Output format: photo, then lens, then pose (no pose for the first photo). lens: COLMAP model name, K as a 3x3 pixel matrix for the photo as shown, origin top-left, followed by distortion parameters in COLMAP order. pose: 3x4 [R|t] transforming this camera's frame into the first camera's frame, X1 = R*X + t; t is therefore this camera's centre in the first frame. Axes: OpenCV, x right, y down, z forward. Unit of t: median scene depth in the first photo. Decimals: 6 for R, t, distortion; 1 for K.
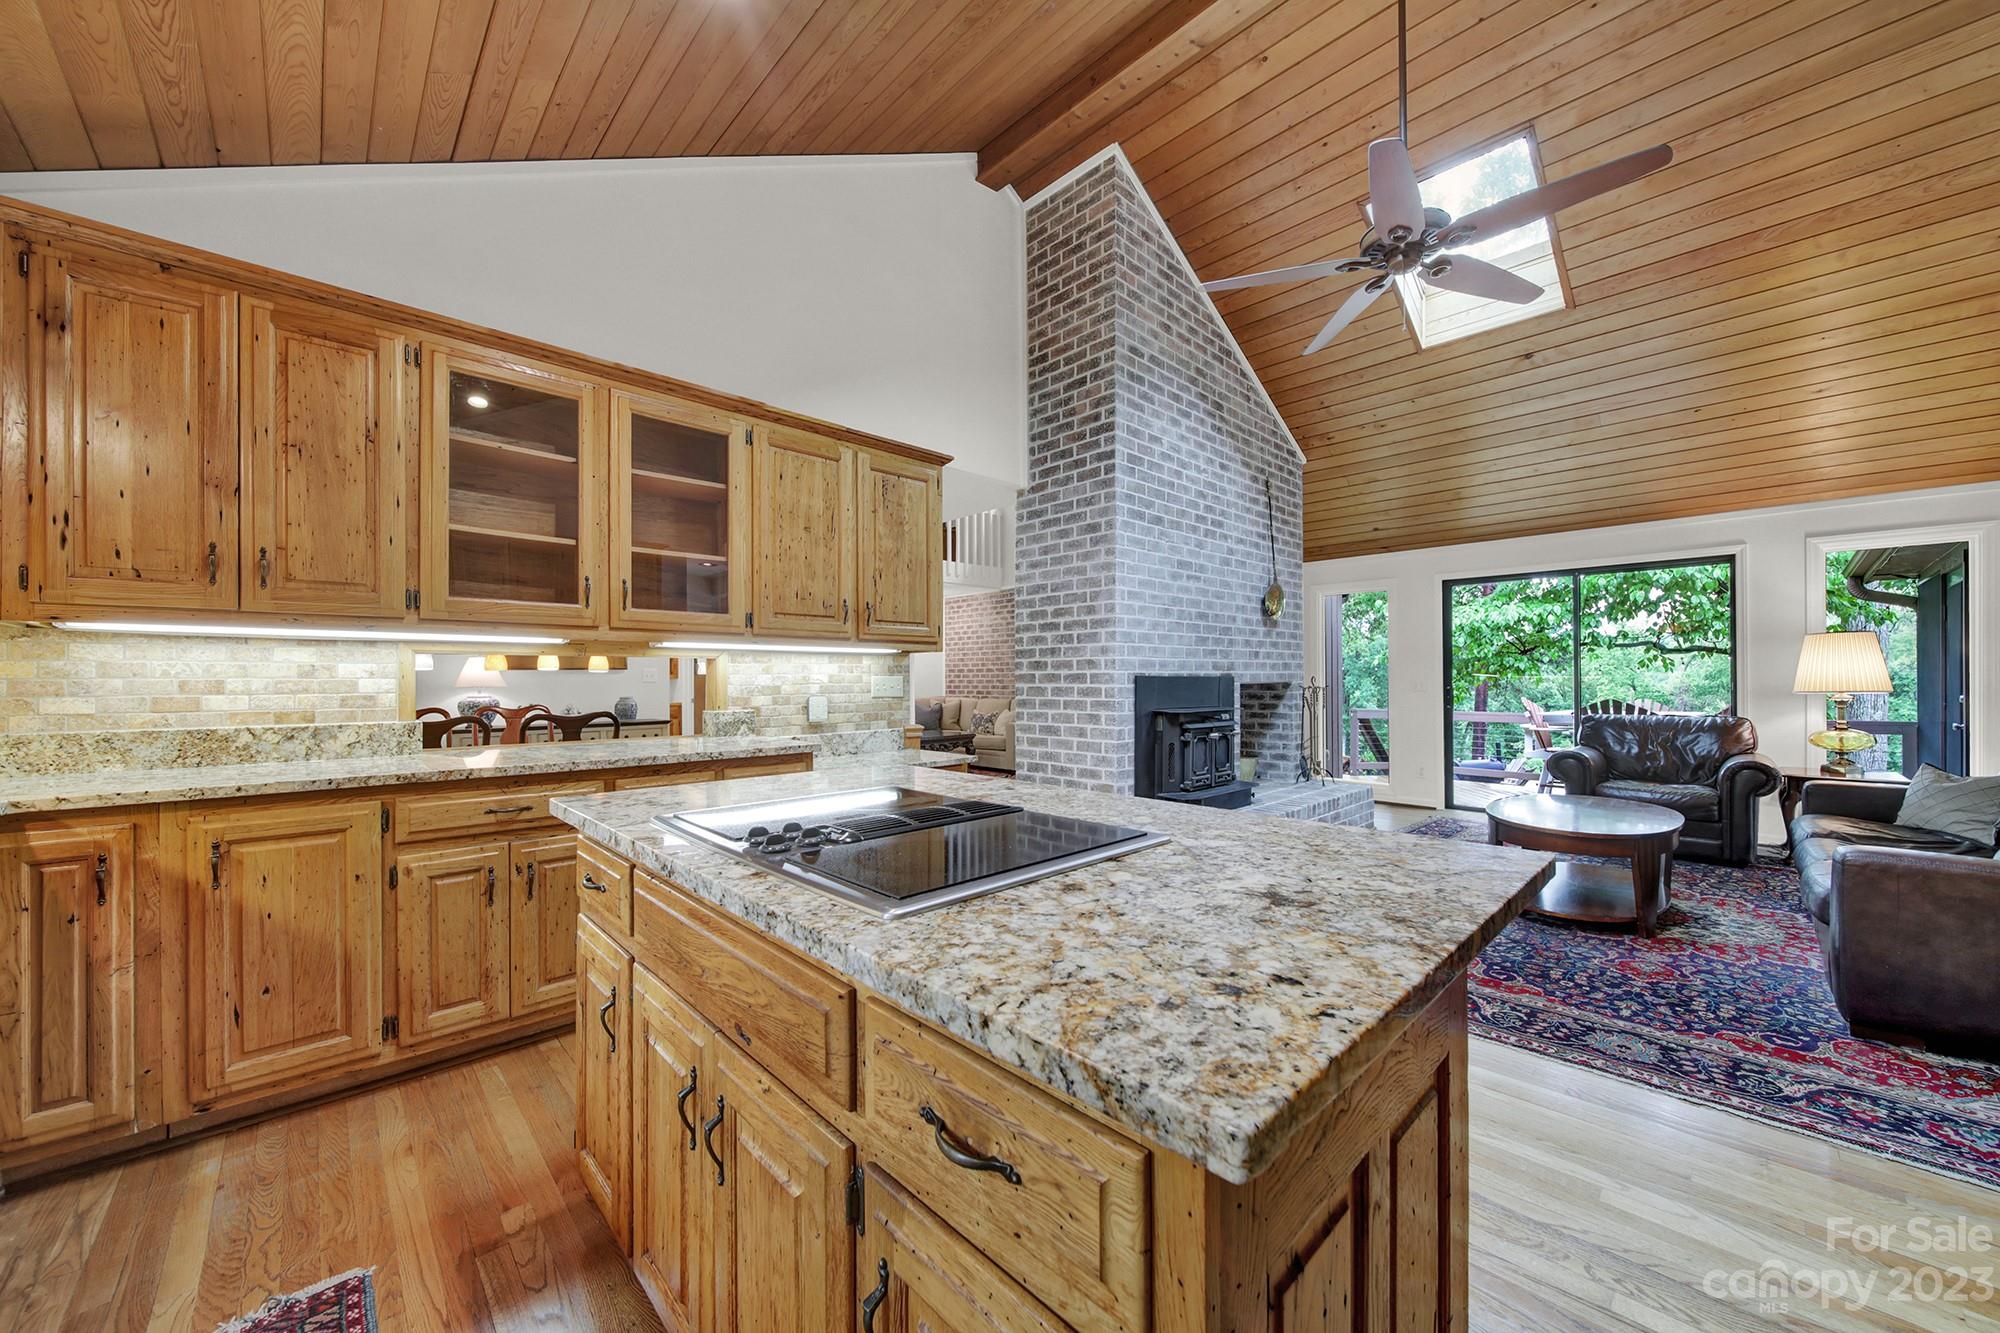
lens RADIAL K [[720.9, 0, 993.8], [0, 720.9, 676.4], [0, 0, 1]] dist [-0.000789, -0.000074]
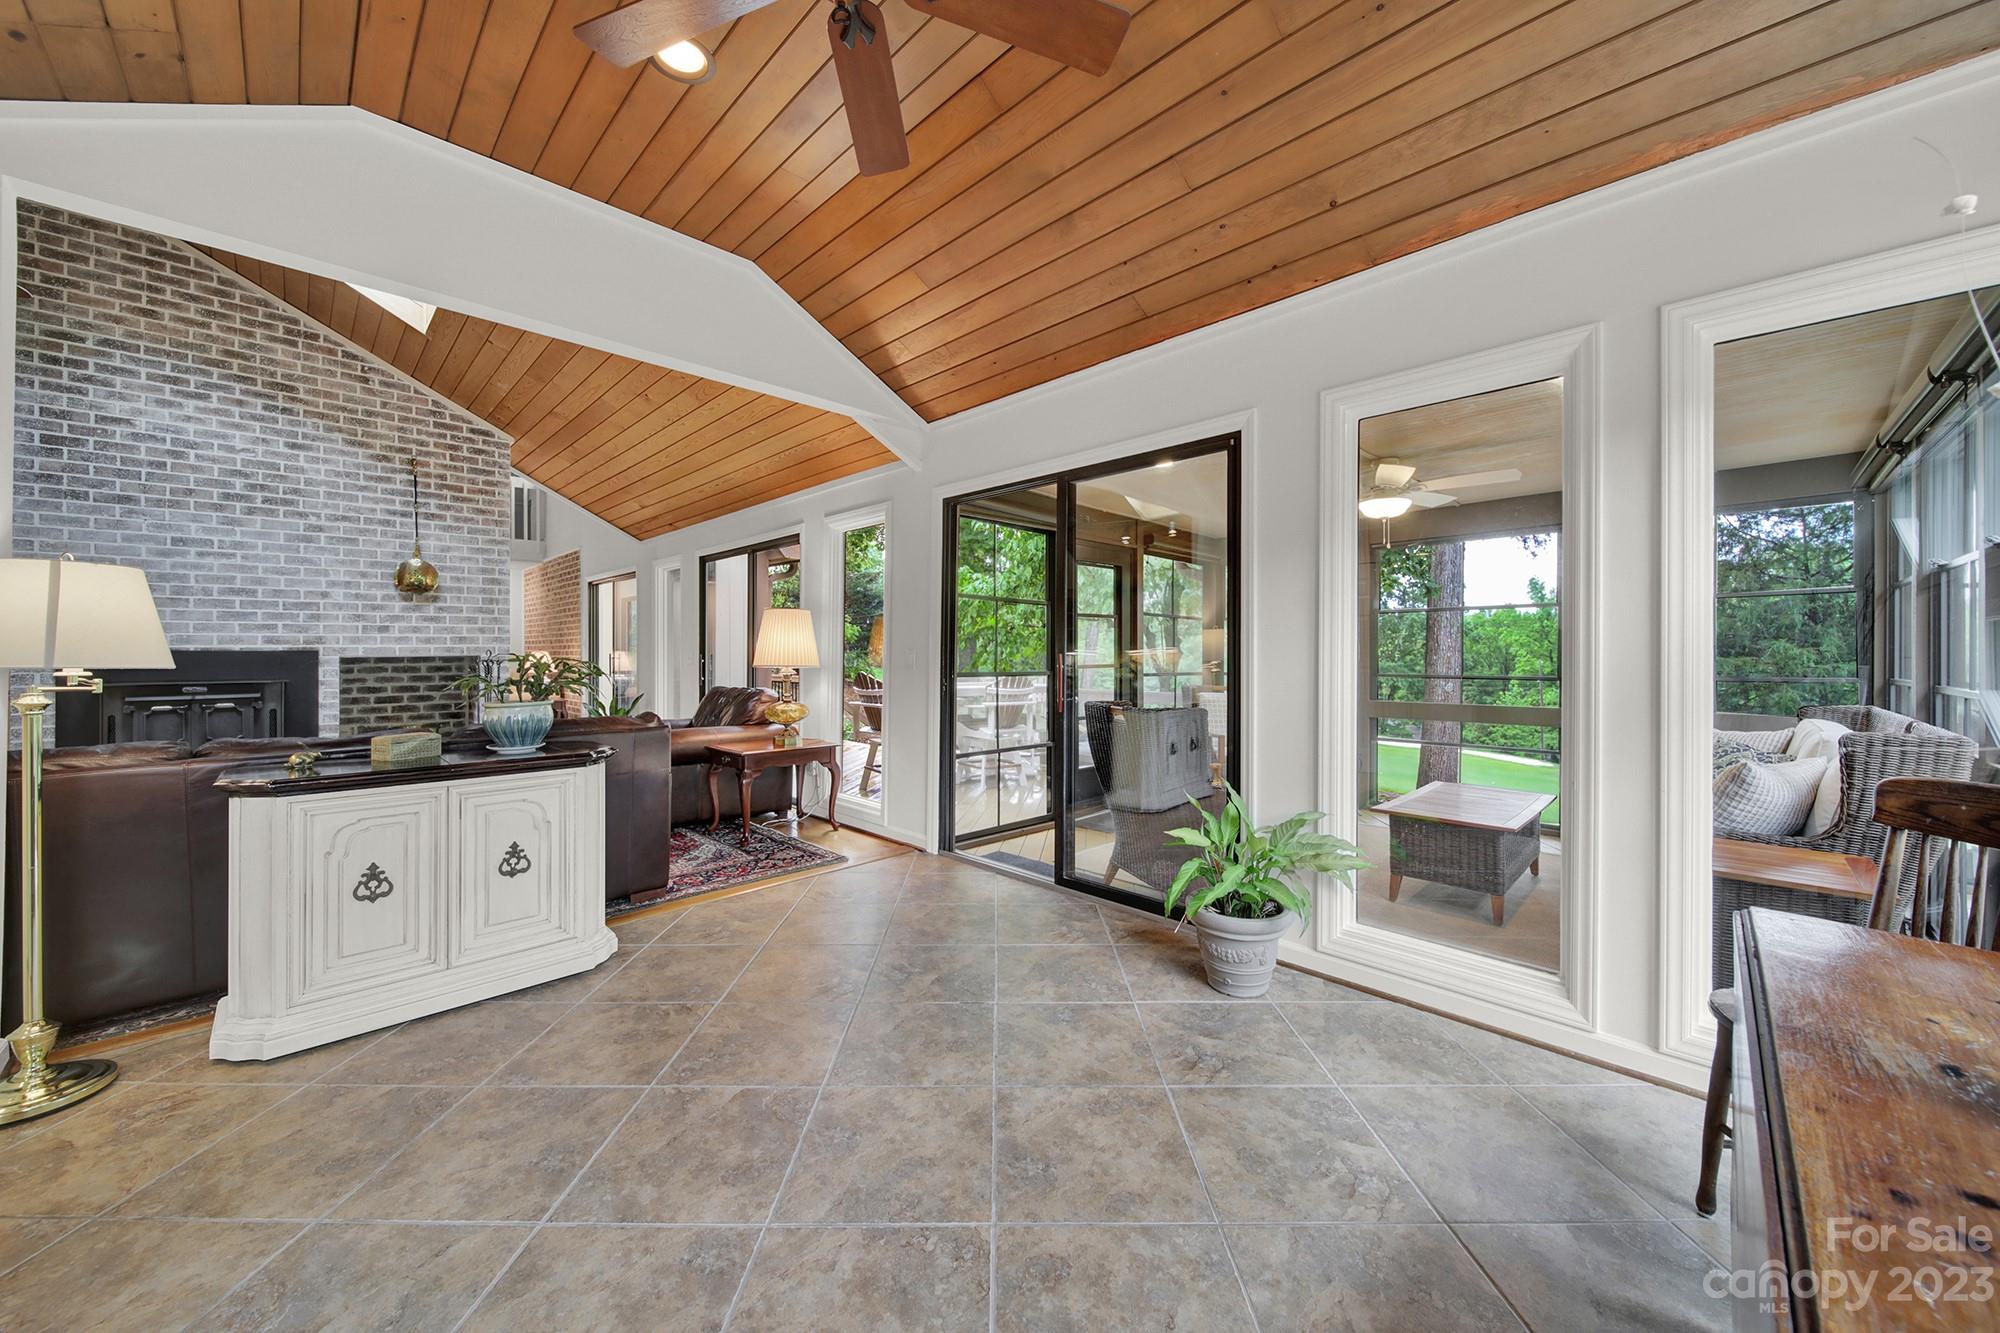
lens RADIAL K [[715.5, 0, 1002.6], [0, 715.5, 649.7], [0, 0, 1]] dist [-0.000529, -0.001905]
pose [[0.999683, -0.001301, 0.025134, 1.531378], [0.001233, 0.999996, 0.002724, -0.002460], [-0.025137, -0.002692, 0.999680, -0.051632]]
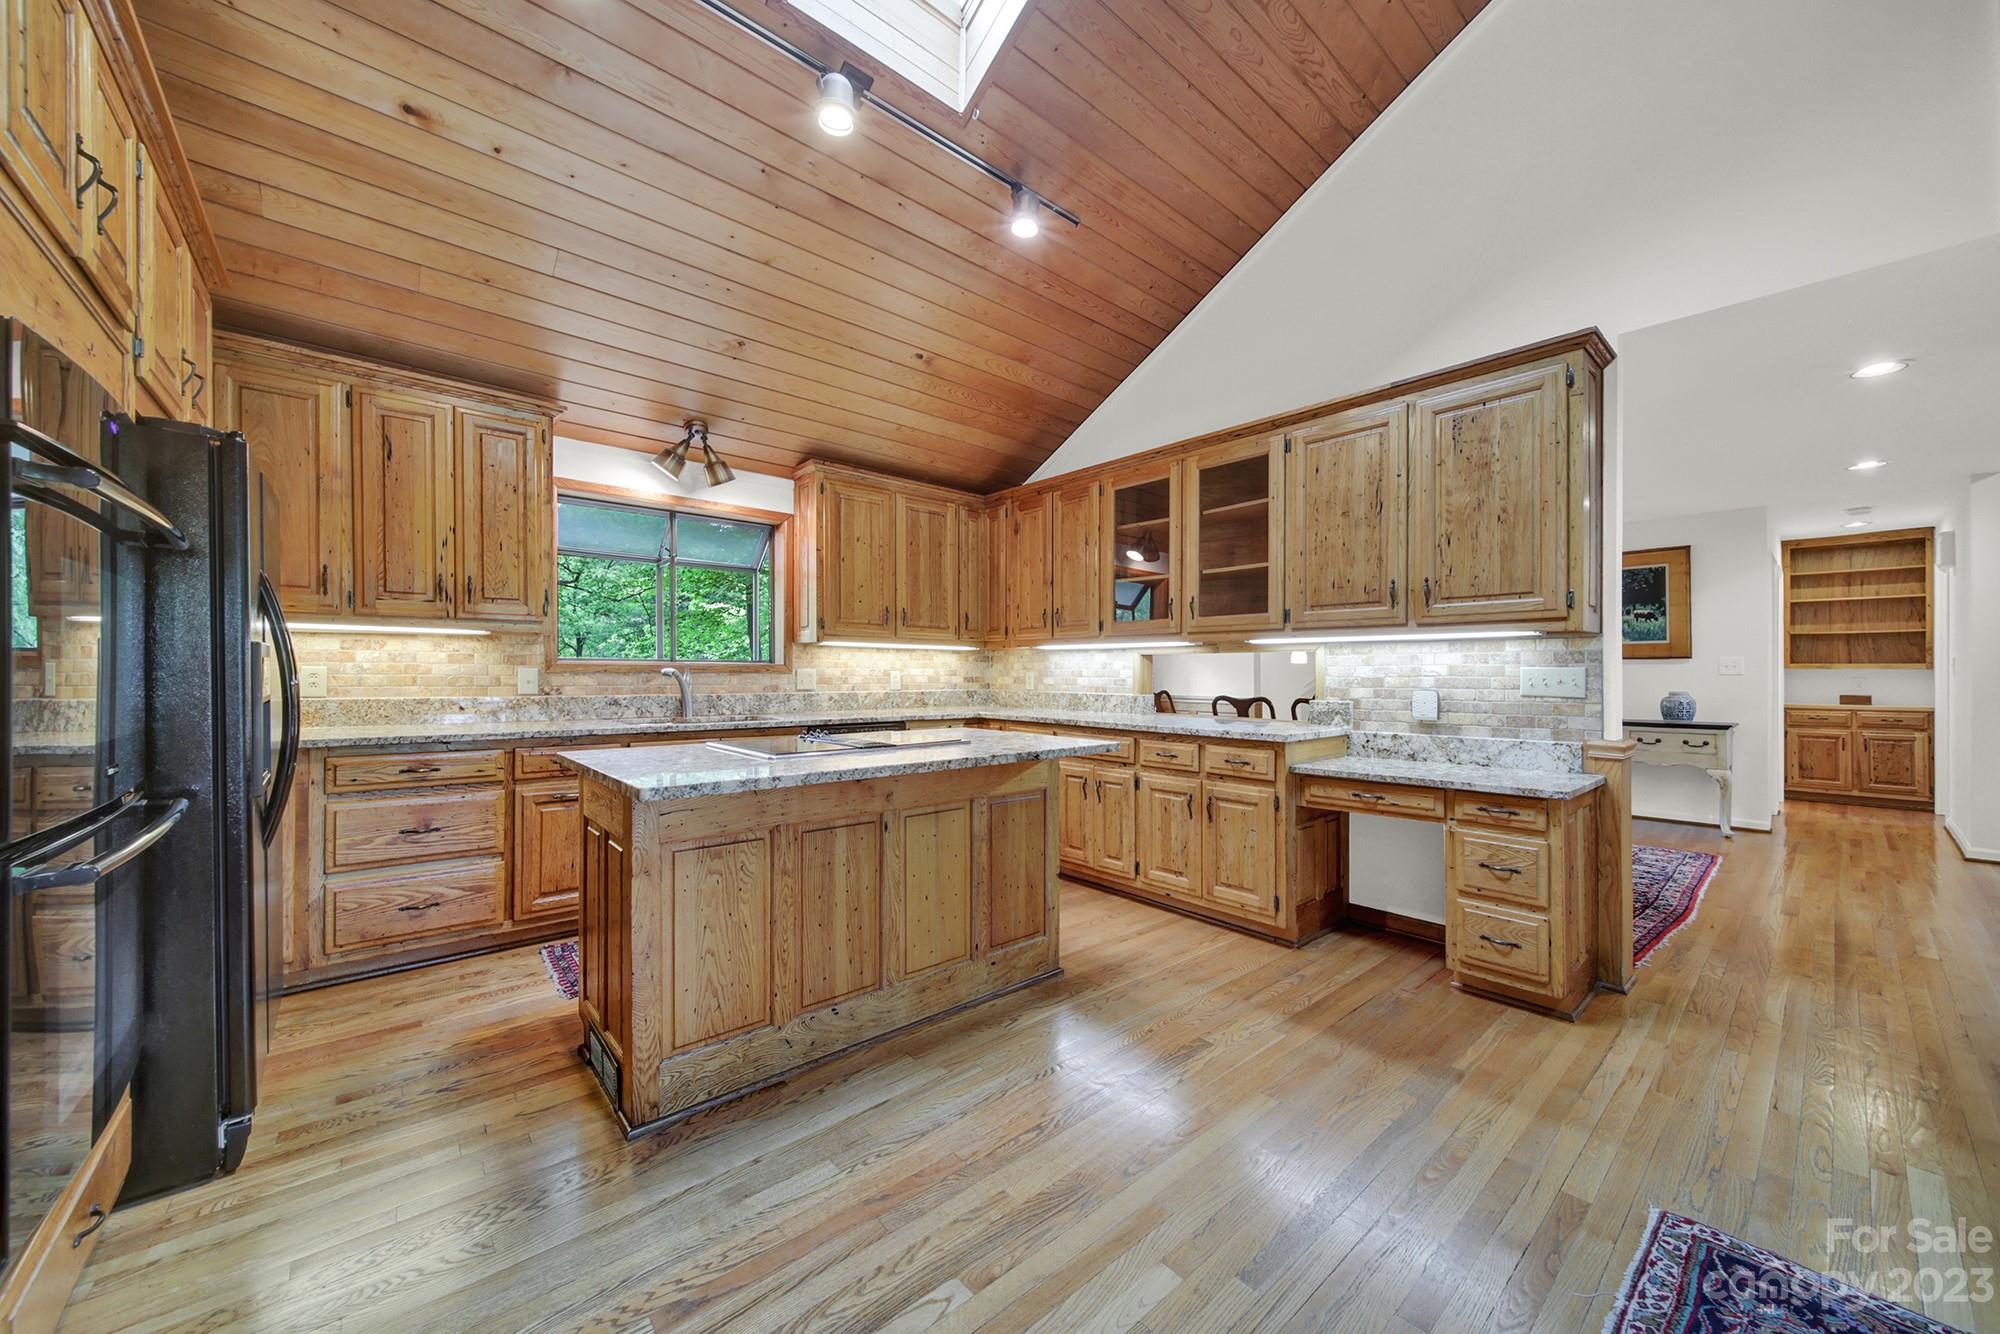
lens RADIAL K [[728.8, 0, 997.0], [0, 728.8, 667.7], [0, 0, 1]] dist [0.002260, -0.001812]
pose [[-0.042038, -0.000749, -0.999116, 0.553248], [0.003021, 0.999995, -0.000877, -0.000841], [0.999111, -0.003056, -0.042035, 0.442355]]
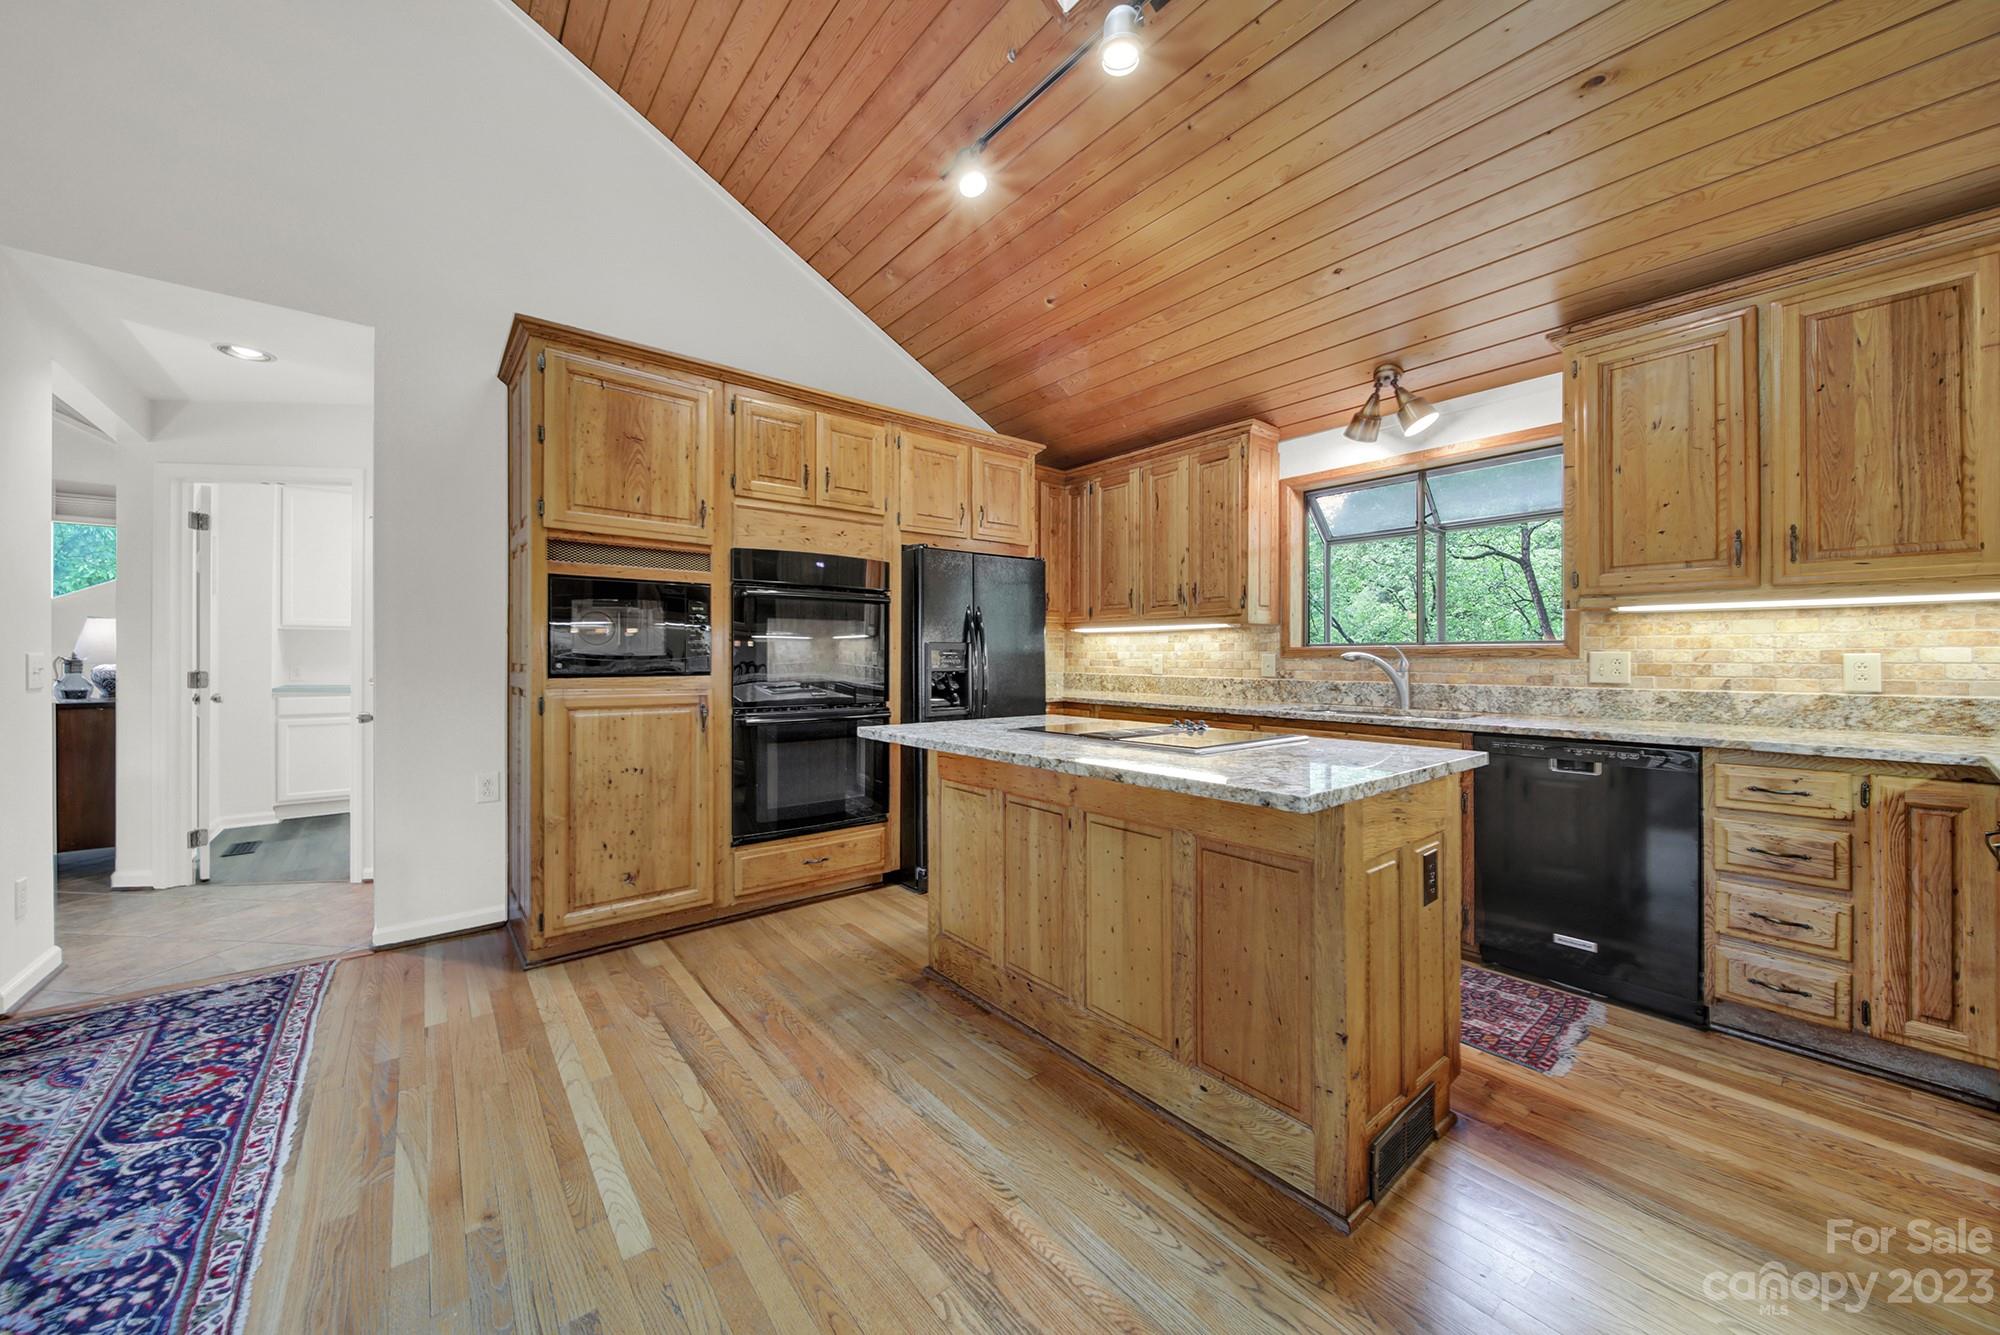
lens RADIAL K [[706.5, 0, 1006.7], [0, 706.5, 660.9], [0, 0, 1]] dist [-0.001167, -0.000447]
pose [[-0.997618, 0.003945, 0.068873, 0.030510], [0.003646, 0.999983, -0.004465, 0.008845], [-0.068890, -0.004203, -0.997615, 0.809306]]
